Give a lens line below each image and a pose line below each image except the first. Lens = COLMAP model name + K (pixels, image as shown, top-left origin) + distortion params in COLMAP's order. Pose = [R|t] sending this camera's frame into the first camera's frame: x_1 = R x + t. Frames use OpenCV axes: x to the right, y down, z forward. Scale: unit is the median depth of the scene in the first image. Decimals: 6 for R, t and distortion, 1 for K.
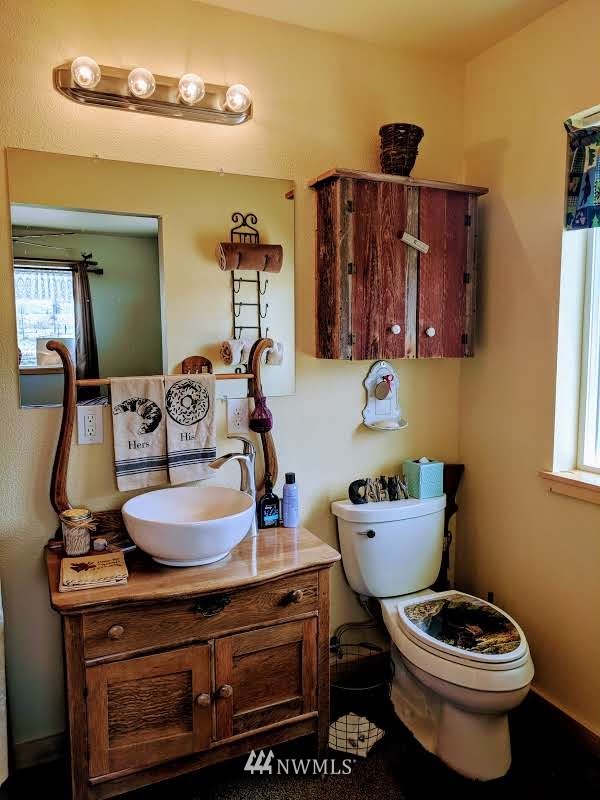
lens RADIAL K [[605.3, 0, 300.2], [0, 605.3, 399.2], [0, 0, 1]] dist [0.003259, 0.006683]
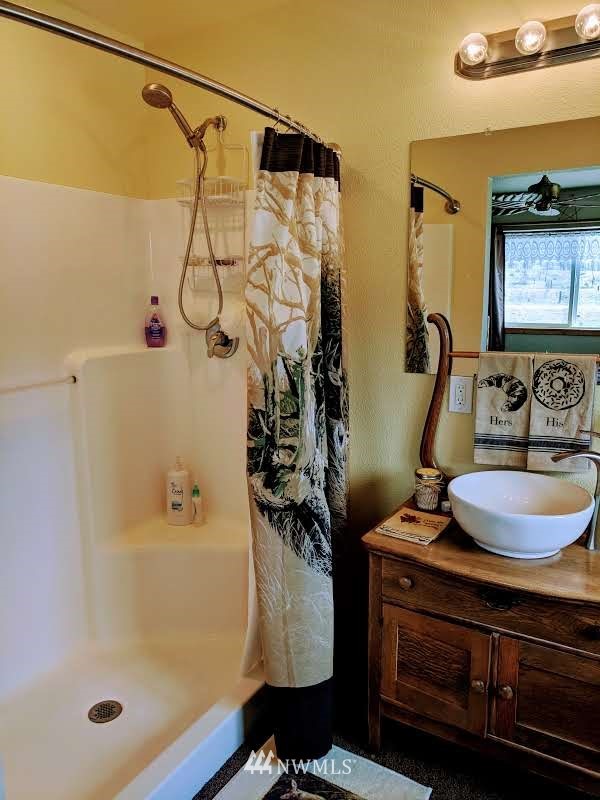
lens RADIAL K [[605.3, 0, 300.2], [0, 605.3, 400.0], [0, 0, 1]] dist [0.003259, 0.006683]
pose [[0.560556, 0.145150, -0.815296, 0.350991], [-0.083393, 0.989409, 0.118811, -0.049522], [0.823907, 0.001390, 0.566724, 0.169324]]
